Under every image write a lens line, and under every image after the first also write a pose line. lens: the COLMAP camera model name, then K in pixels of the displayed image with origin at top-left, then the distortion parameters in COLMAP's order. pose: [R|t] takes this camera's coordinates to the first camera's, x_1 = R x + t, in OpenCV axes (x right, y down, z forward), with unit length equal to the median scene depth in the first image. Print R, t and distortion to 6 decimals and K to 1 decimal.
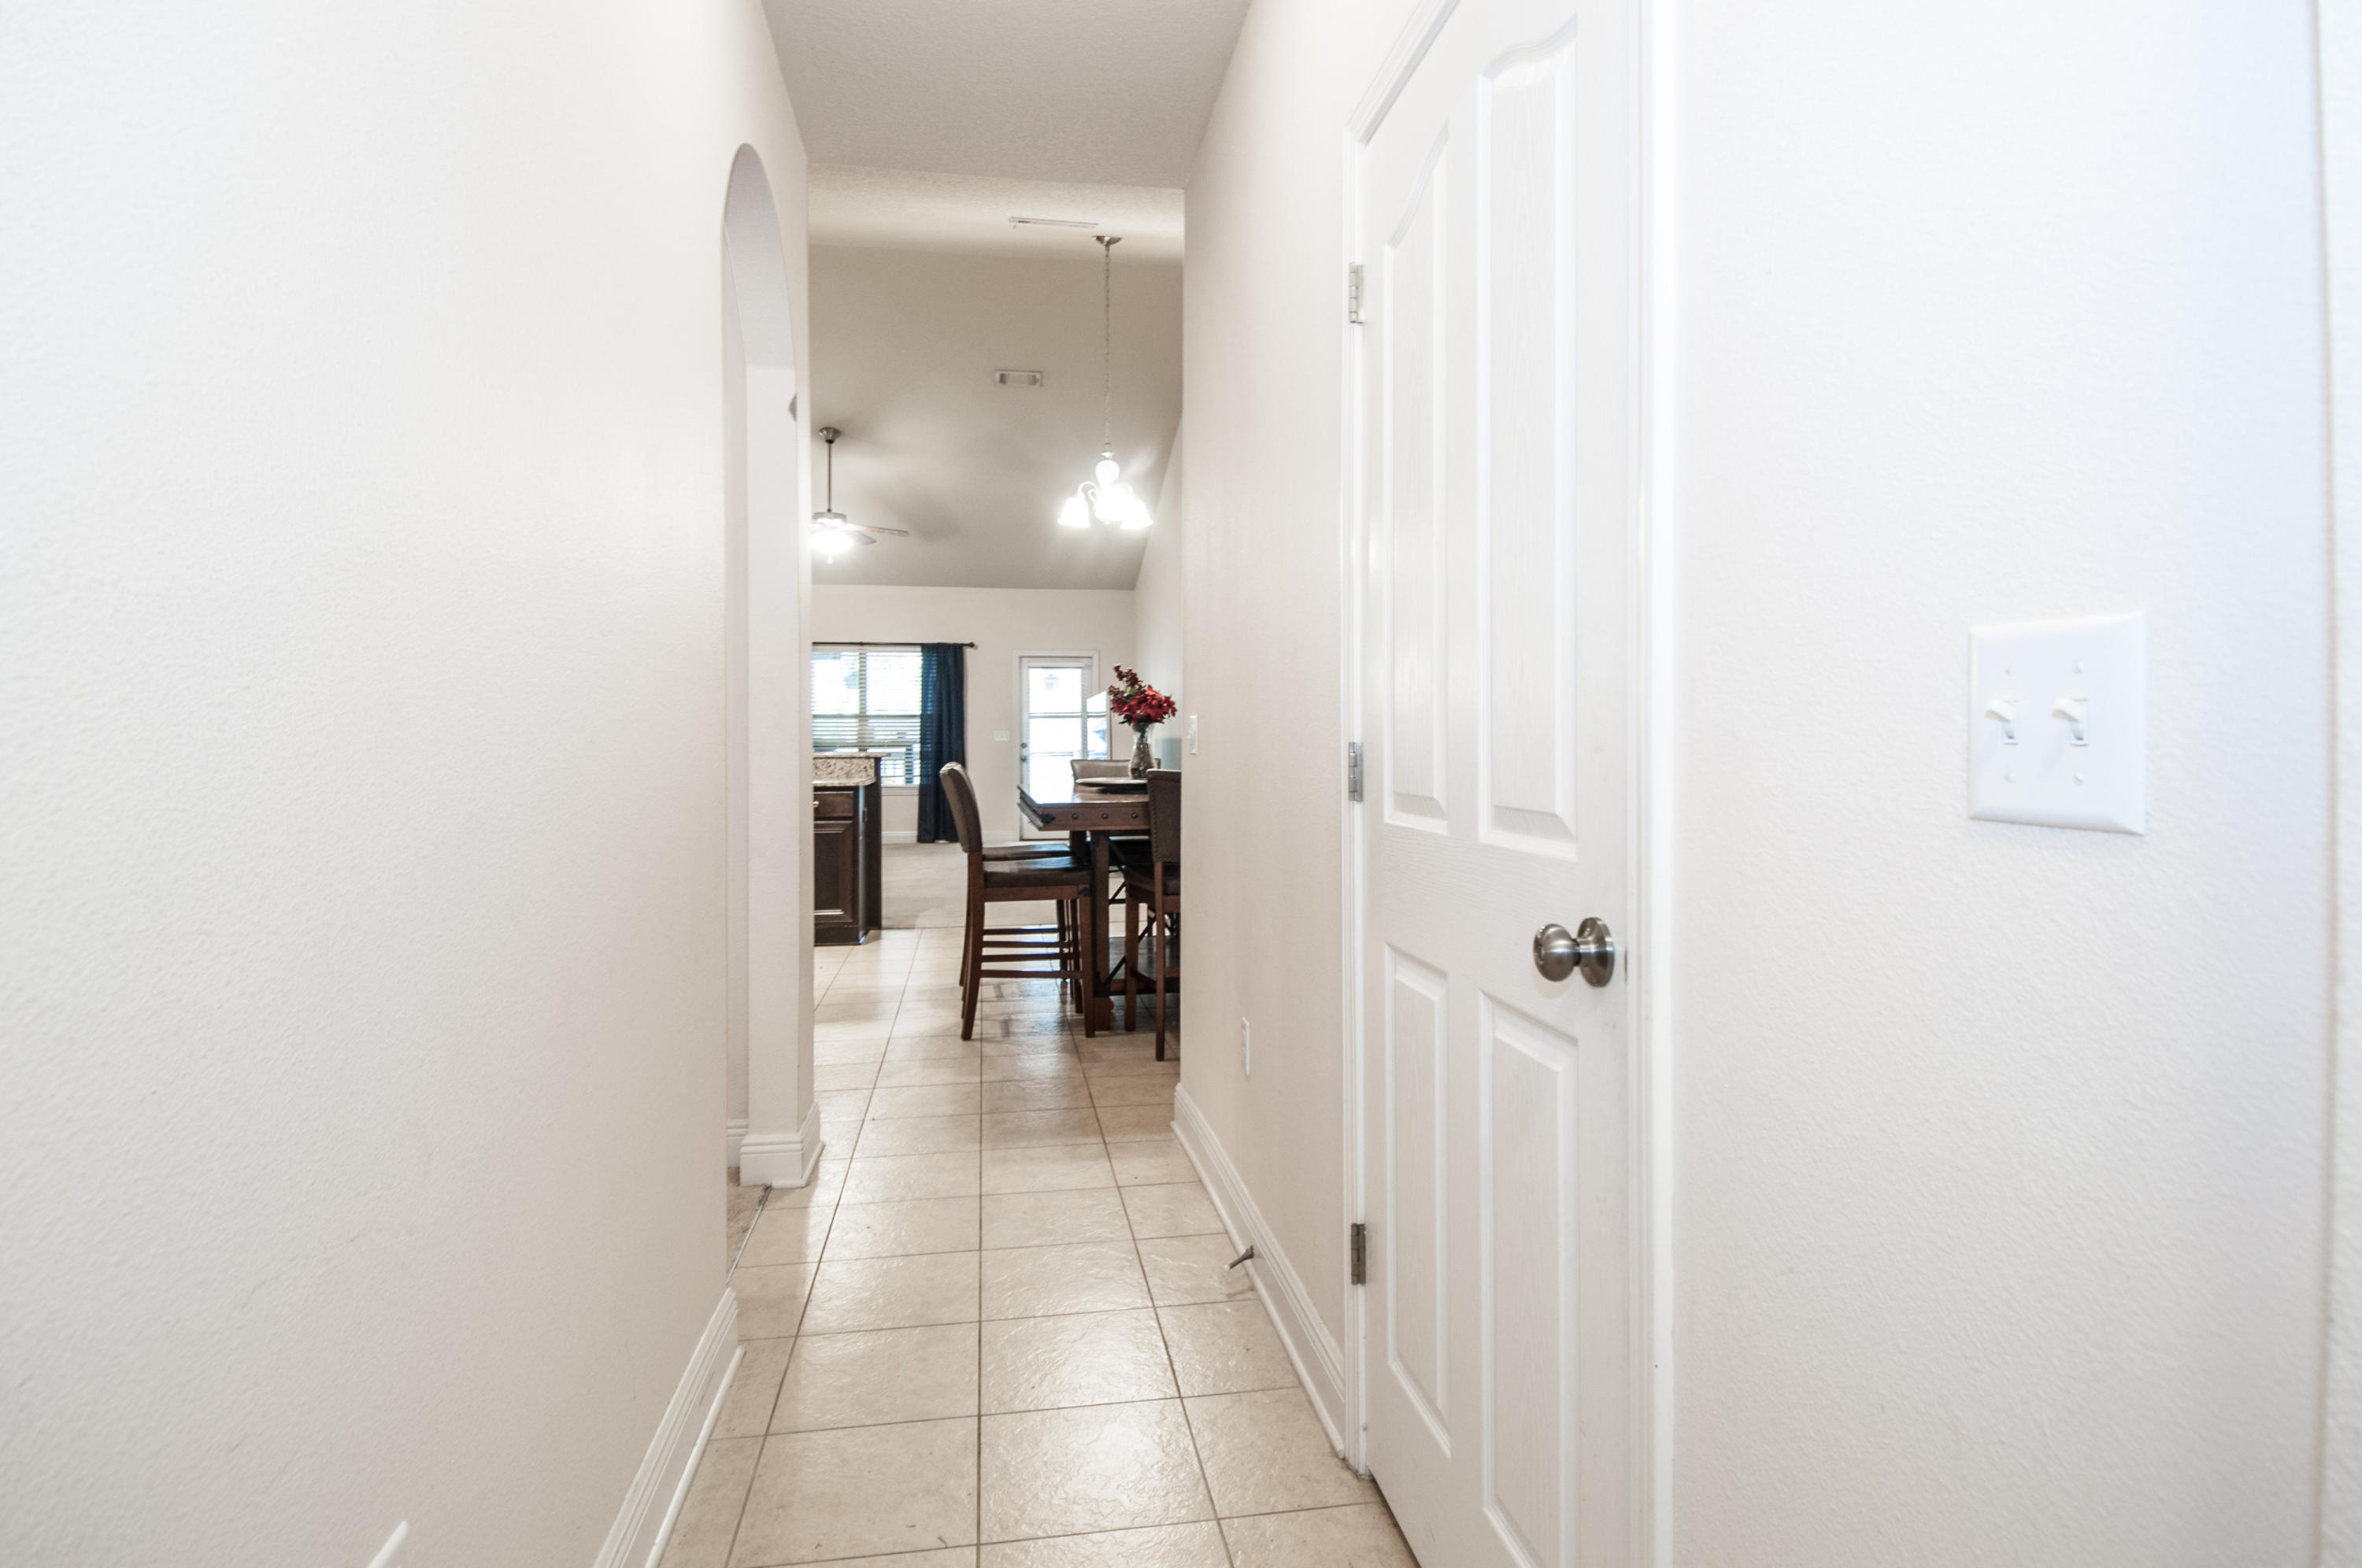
lens RADIAL K [[1234.3, 0, 1182.2], [0, 1234.3, 765.9], [0, 0, 1]] dist [0.051726, -0.055417]
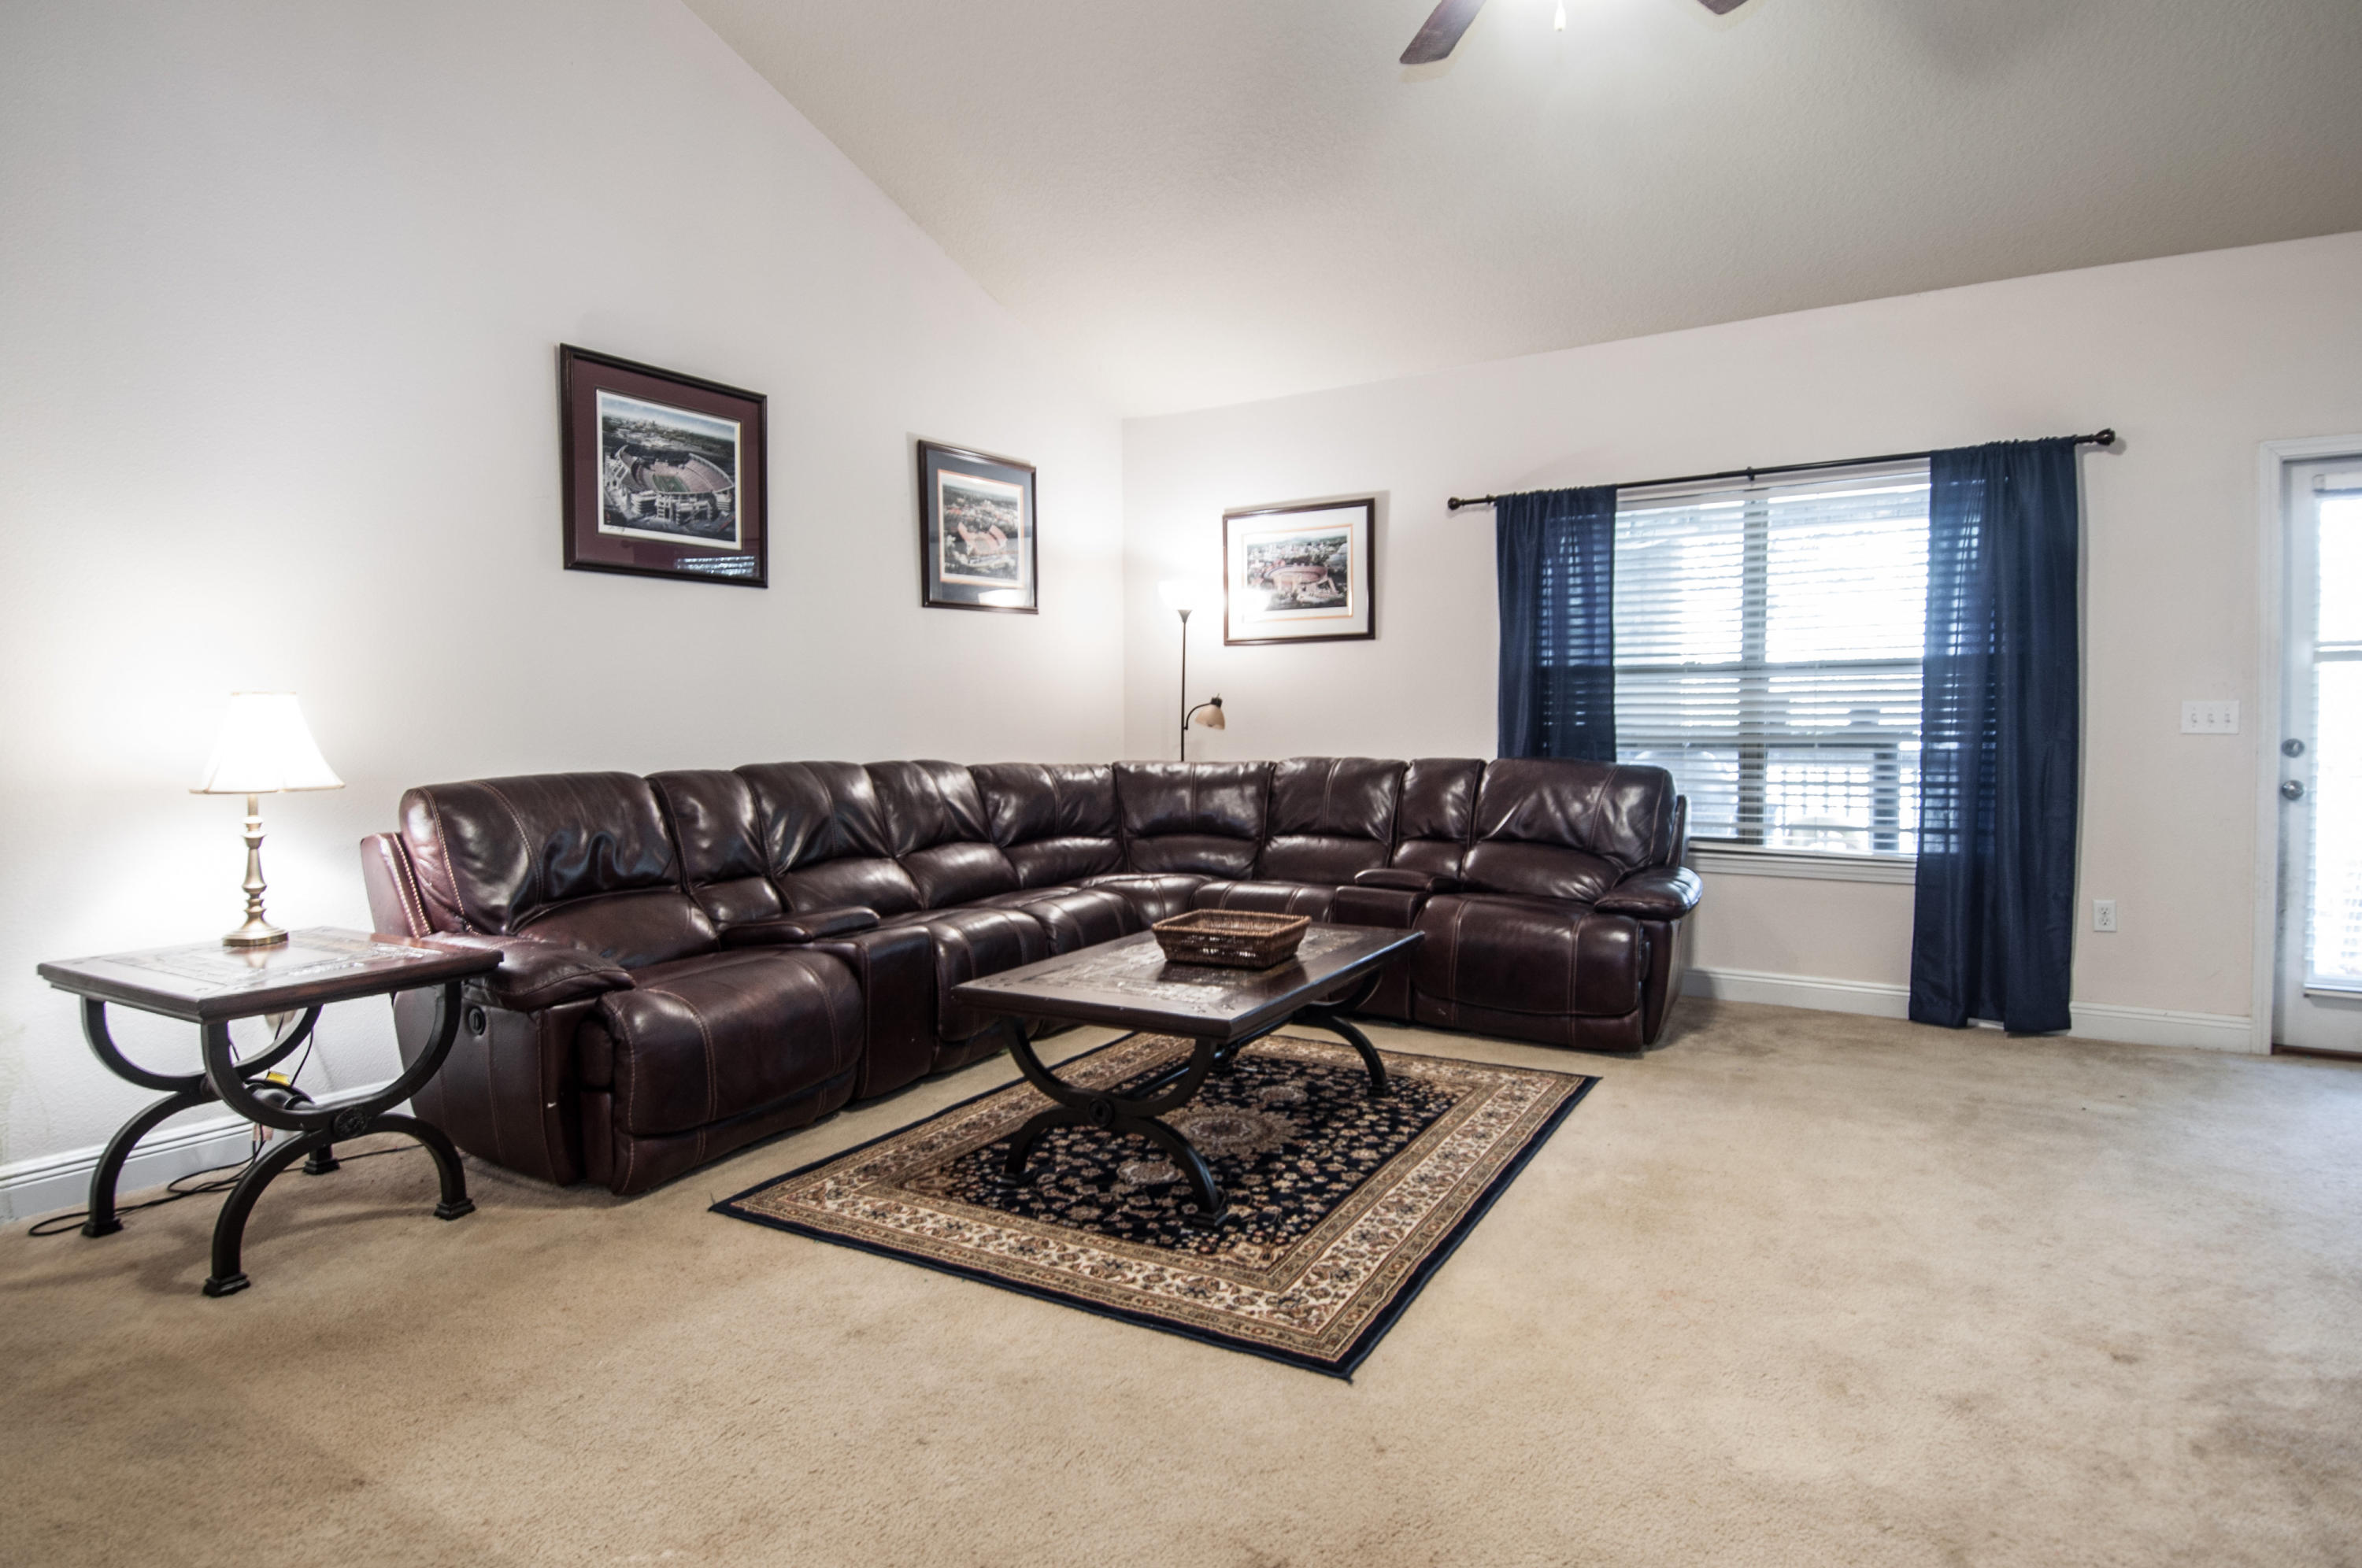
lens RADIAL K [[1261.4, 0, 1184.7], [0, 1261.4, 765.3], [0, 0, 1]] dist [0.052461, -0.057595]
pose [[0.745079, 0.019456, -0.666693, -0.125578], [-0.010730, 0.999795, 0.017185, -0.015036], [0.666890, -0.005650, 0.745135, 0.588396]]
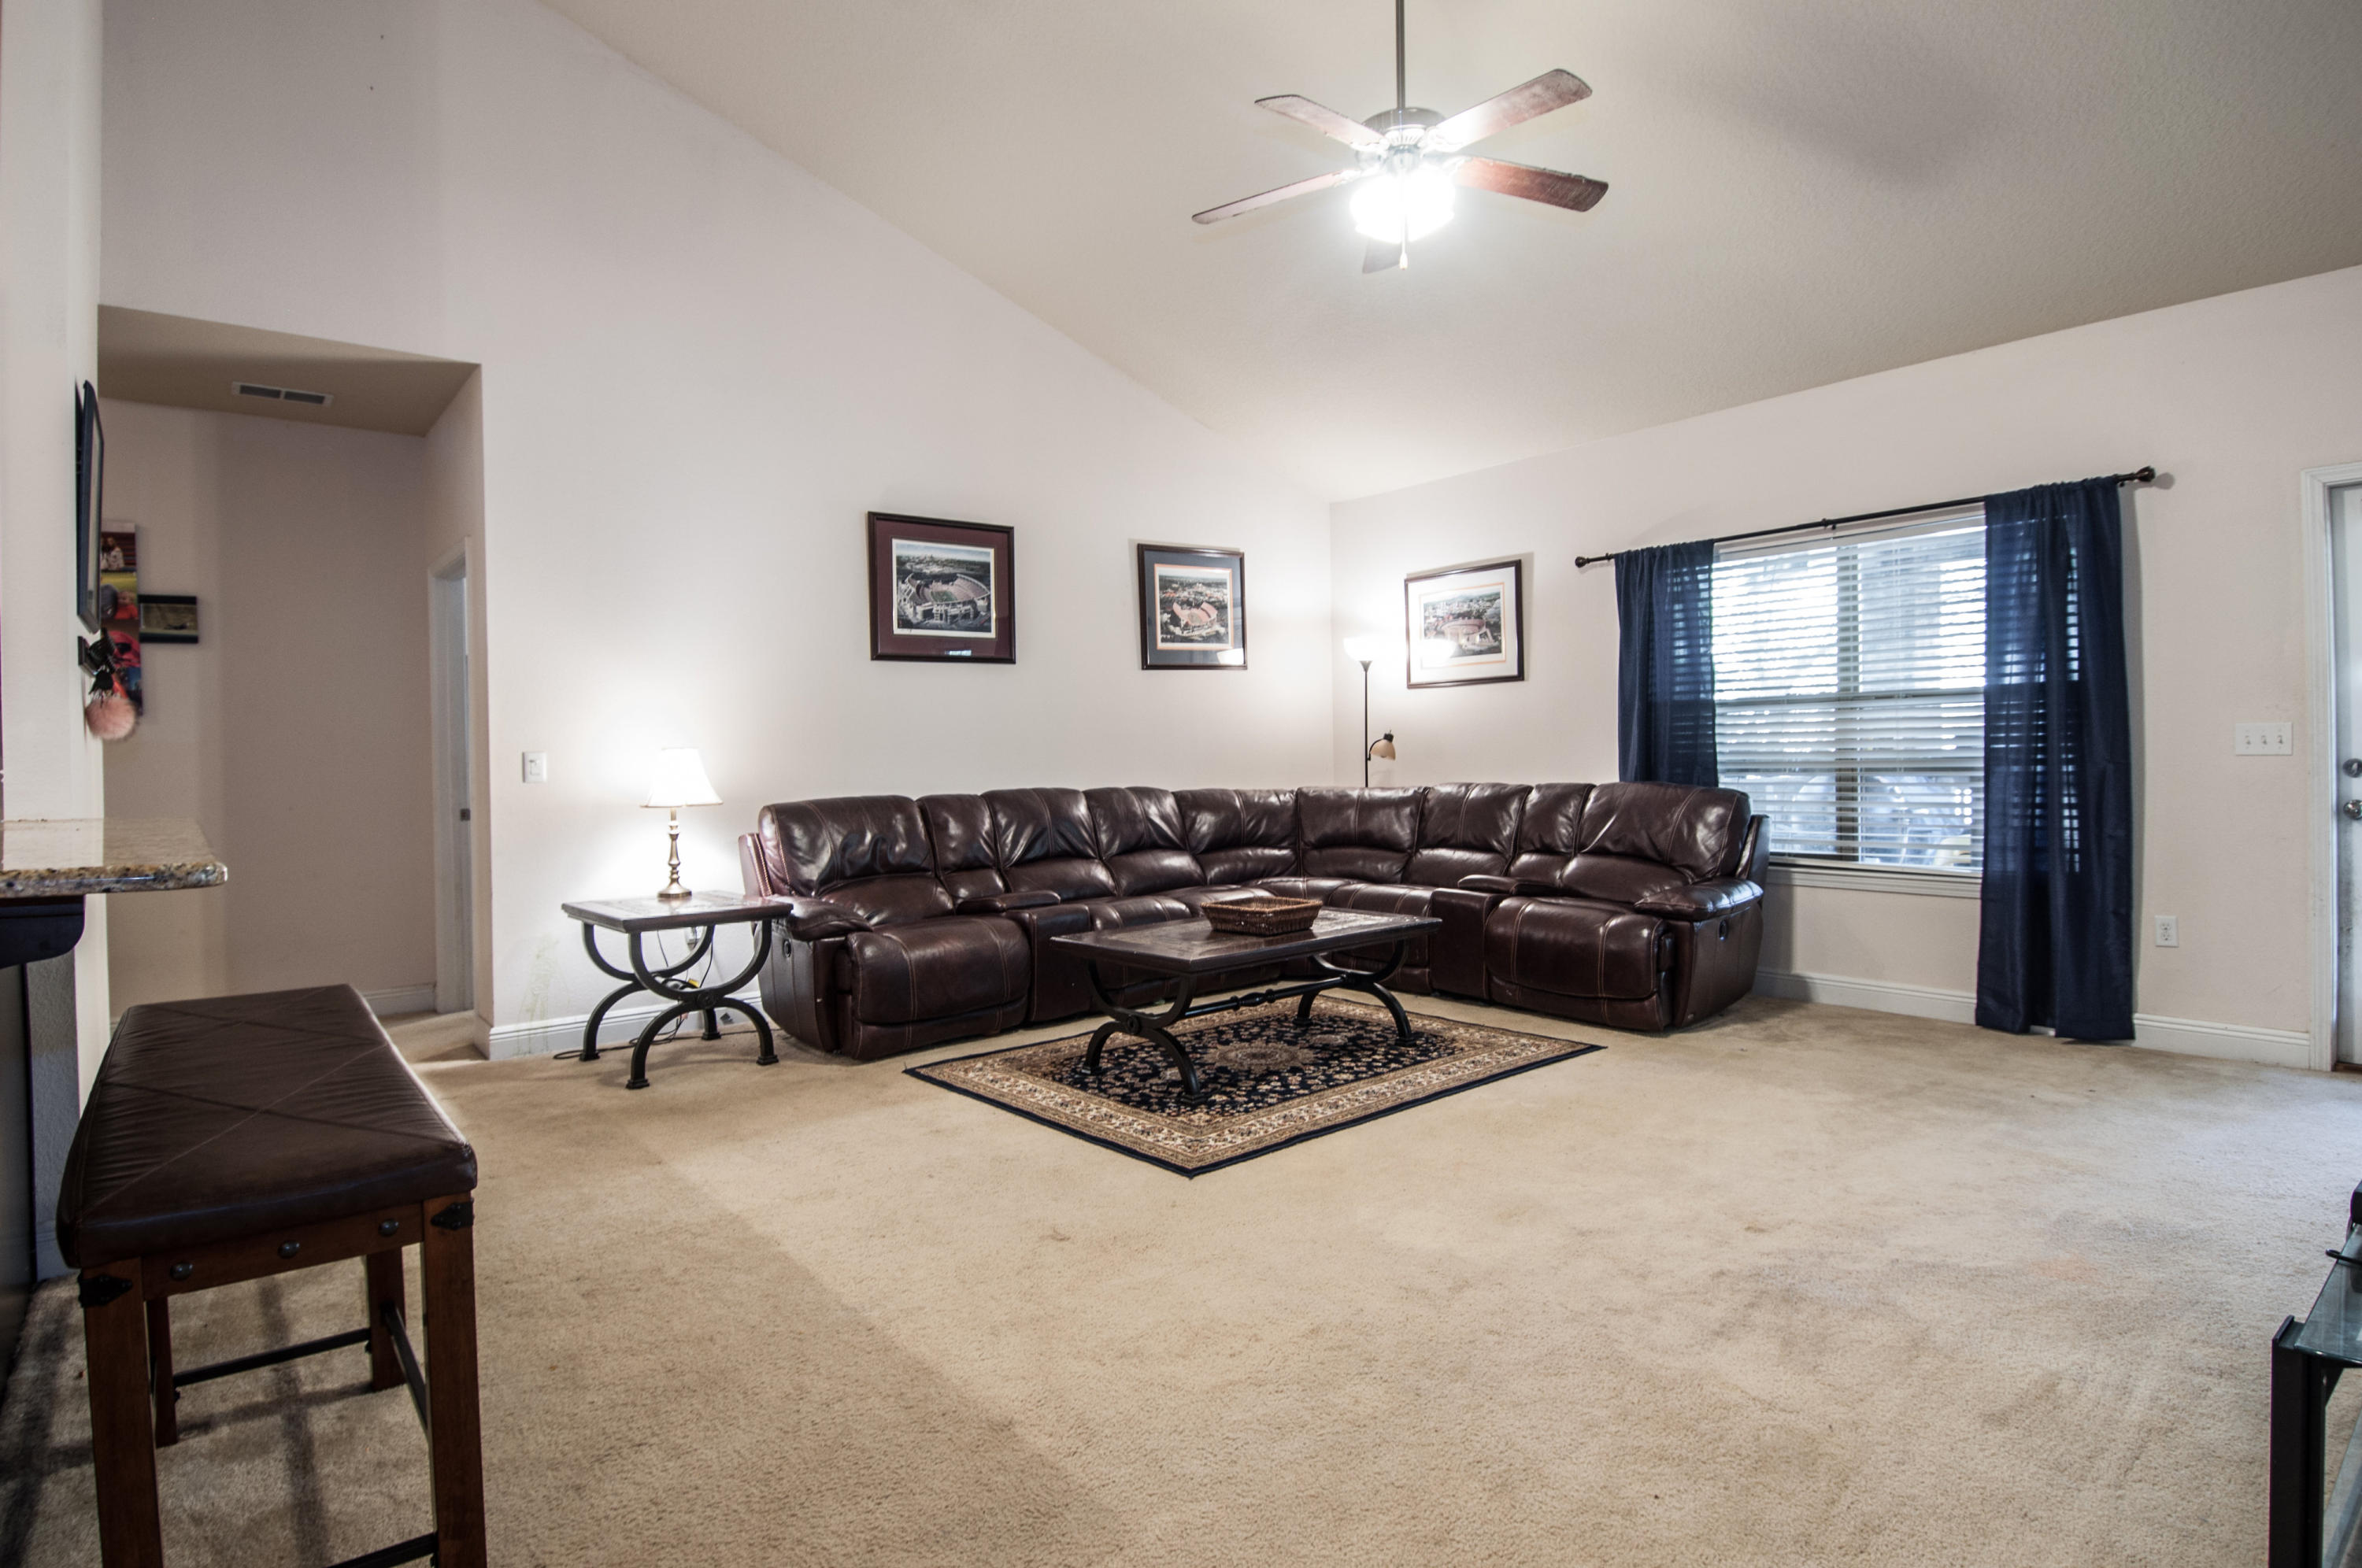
lens RADIAL K [[1227.9, 0, 1185.4], [0, 1227.9, 763.1], [0, 0, 1]] dist [0.047544, -0.054301]
pose [[0.482831, -0.003984, -0.875705, 0.000928], [-0.001445, 0.999985, -0.005346, -0.016003], [0.875713, 0.003847, 0.482818, 0.602180]]
